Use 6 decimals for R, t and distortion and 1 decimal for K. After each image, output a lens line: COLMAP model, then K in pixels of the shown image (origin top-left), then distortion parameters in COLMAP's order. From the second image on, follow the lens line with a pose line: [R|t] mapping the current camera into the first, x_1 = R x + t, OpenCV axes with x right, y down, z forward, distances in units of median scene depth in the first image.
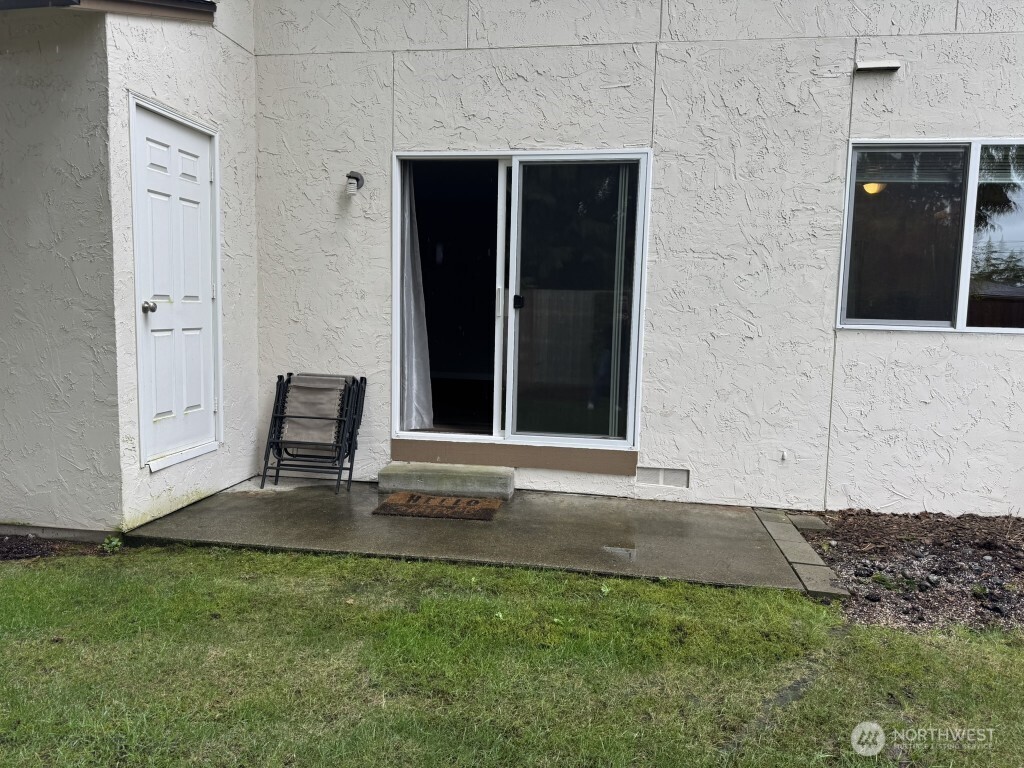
lens RADIAL K [[717.7, 0, 509.5], [0, 717.7, 379.8], [0, 0, 1]] dist [0.078326, -0.101952]
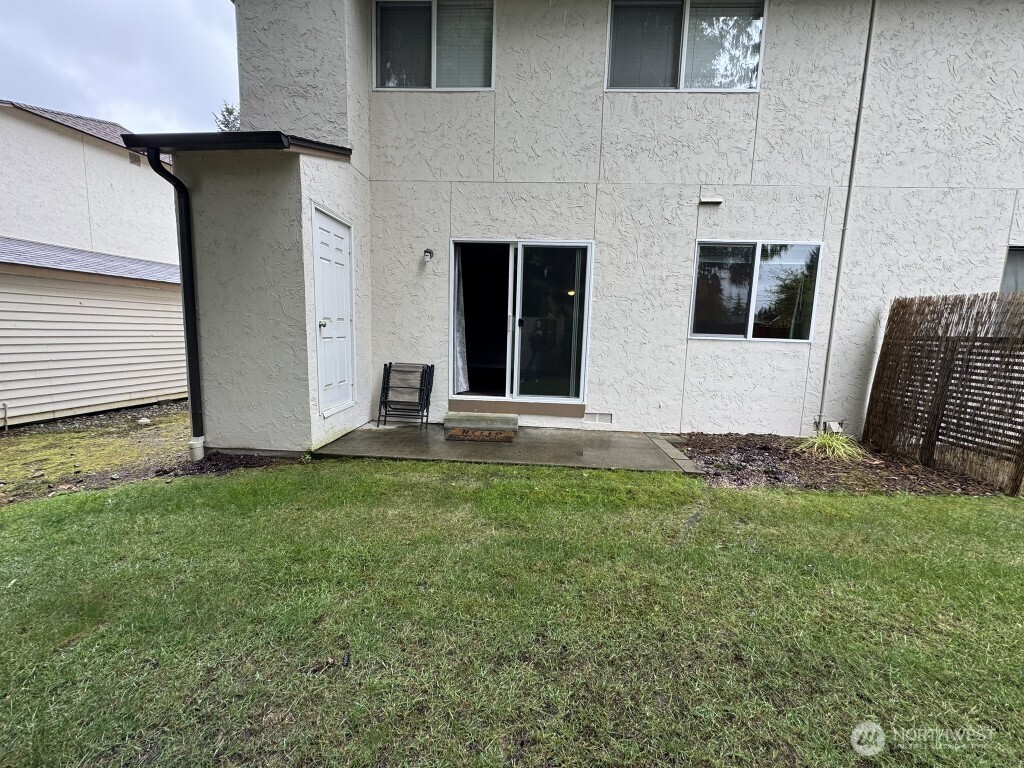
lens RADIAL K [[408.8, 0, 513.4], [0, 408.8, 383.0], [0, 0, 1]] dist [-0.000630, -0.000187]
pose [[0.994929, -0.006687, 0.100359, -0.120493], [0.003288, 0.999416, 0.034002, 0.008576], [-0.100527, -0.033500, 0.994370, -0.030762]]
